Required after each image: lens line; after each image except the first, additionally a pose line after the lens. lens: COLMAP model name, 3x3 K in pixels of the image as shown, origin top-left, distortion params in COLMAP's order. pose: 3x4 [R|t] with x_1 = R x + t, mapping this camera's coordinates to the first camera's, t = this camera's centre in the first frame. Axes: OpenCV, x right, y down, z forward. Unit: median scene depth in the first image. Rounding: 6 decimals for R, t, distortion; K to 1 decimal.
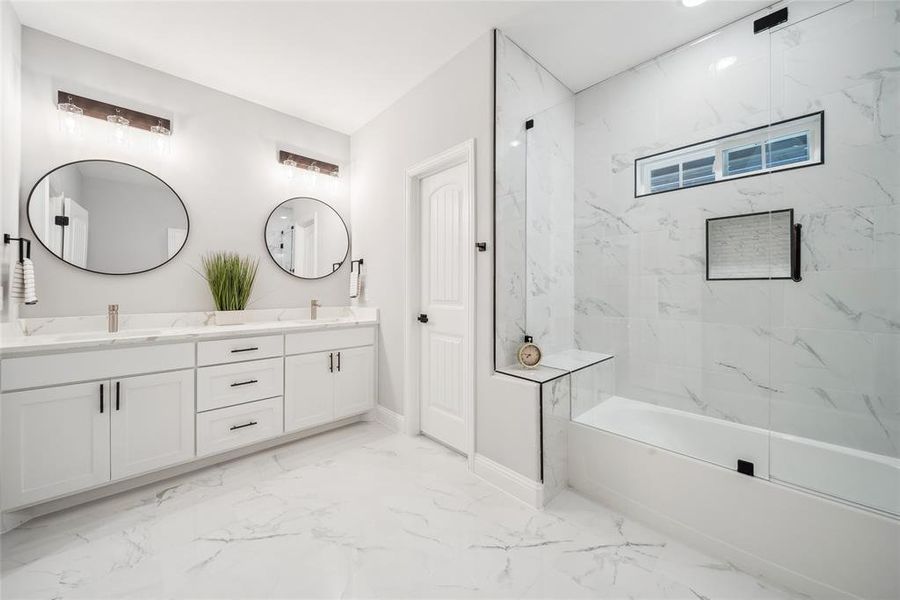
lens RADIAL K [[332.7, 0, 450.8], [0, 332.7, 283.1], [0, 0, 1]] dist [-0.001905, -0.000223]
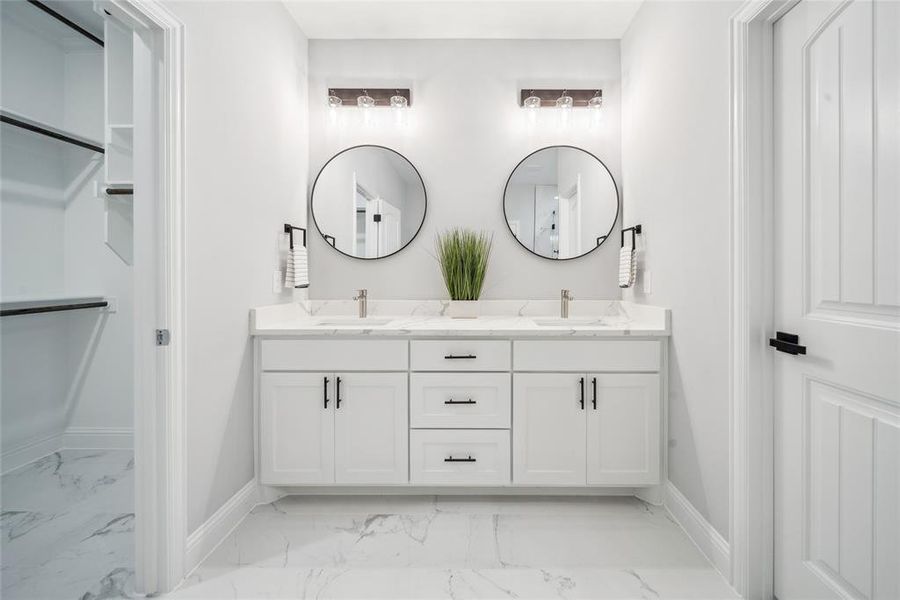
lens RADIAL K [[336.2, 0, 474.6], [0, 336.2, 275.2], [0, 0, 1]] dist [-0.001544, -0.000066]
pose [[0.729211, 0.001555, -0.684287, -0.085525], [0.010847, 0.999846, 0.013831, 0.010810], [0.684203, -0.017508, 0.729081, 0.453092]]
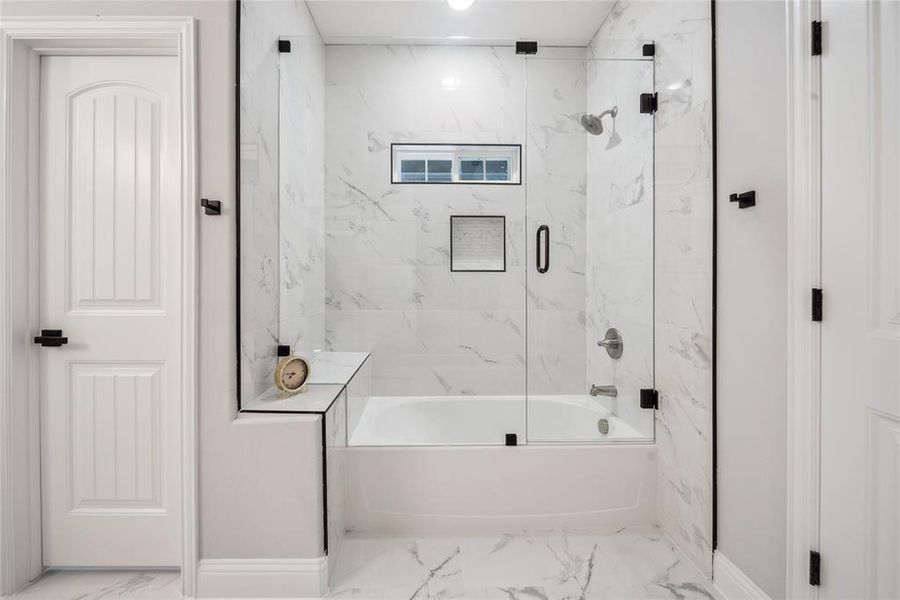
lens RADIAL K [[333.1, 0, 431.8], [0, 333.1, 279.1], [0, 0, 1]] dist [-0.002217, -0.000311]
pose [[0.675287, 0.003017, 0.737549, -0.069198], [-0.013577, 0.999873, 0.008341, 0.007425], [-0.737430, -0.015646, 0.675242, 0.270614]]
